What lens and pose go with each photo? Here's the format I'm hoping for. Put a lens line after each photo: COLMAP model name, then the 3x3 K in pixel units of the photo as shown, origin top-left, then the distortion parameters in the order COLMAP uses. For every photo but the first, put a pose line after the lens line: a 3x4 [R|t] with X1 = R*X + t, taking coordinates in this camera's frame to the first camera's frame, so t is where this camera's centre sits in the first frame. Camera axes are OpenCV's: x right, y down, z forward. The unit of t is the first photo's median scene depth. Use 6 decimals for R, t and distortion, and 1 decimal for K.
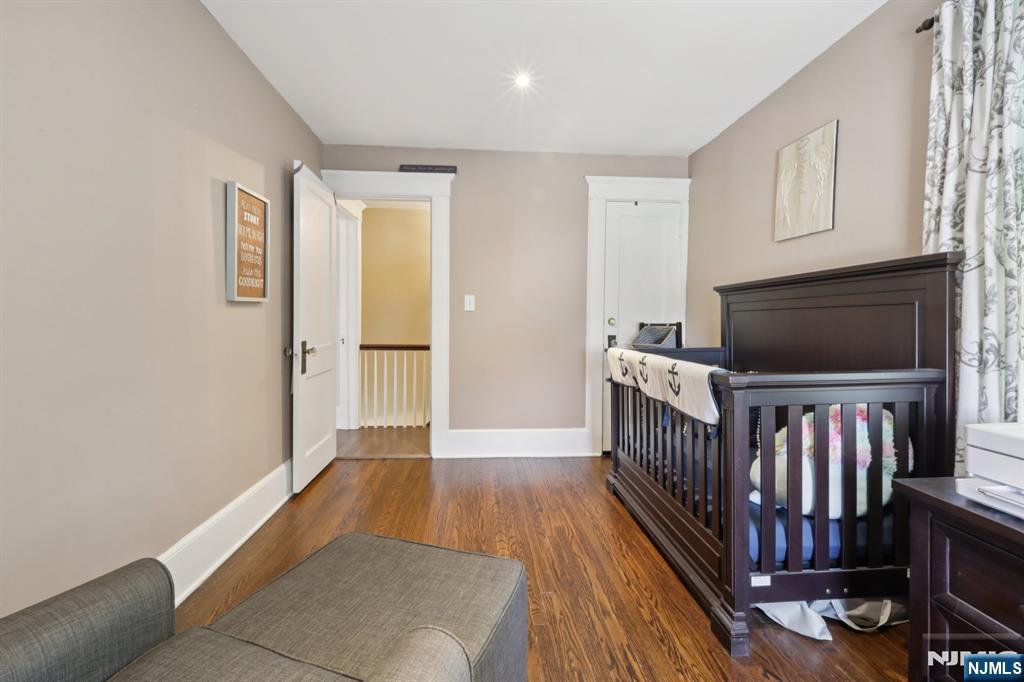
lens RADIAL K [[459.4, 0, 509.7], [0, 459.4, 326.6], [0, 0, 1]] dist [0.001949, 0.000177]
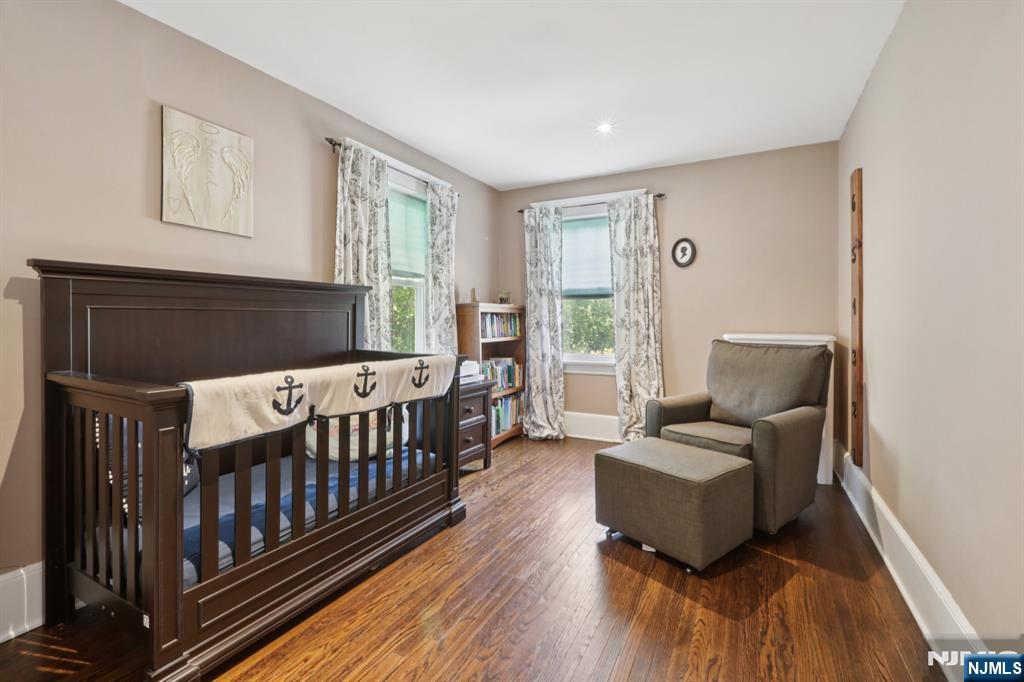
lens RADIAL K [[459.4, 0, 509.7], [0, 459.4, 326.6], [0, 0, 1]] dist [0.001949, 0.000177]
pose [[-0.841776, -0.006111, 0.539793, -0.406694], [0.008642, 0.999655, 0.024793, -0.027858], [-0.539759, 0.025535, -0.841432, 1.640323]]
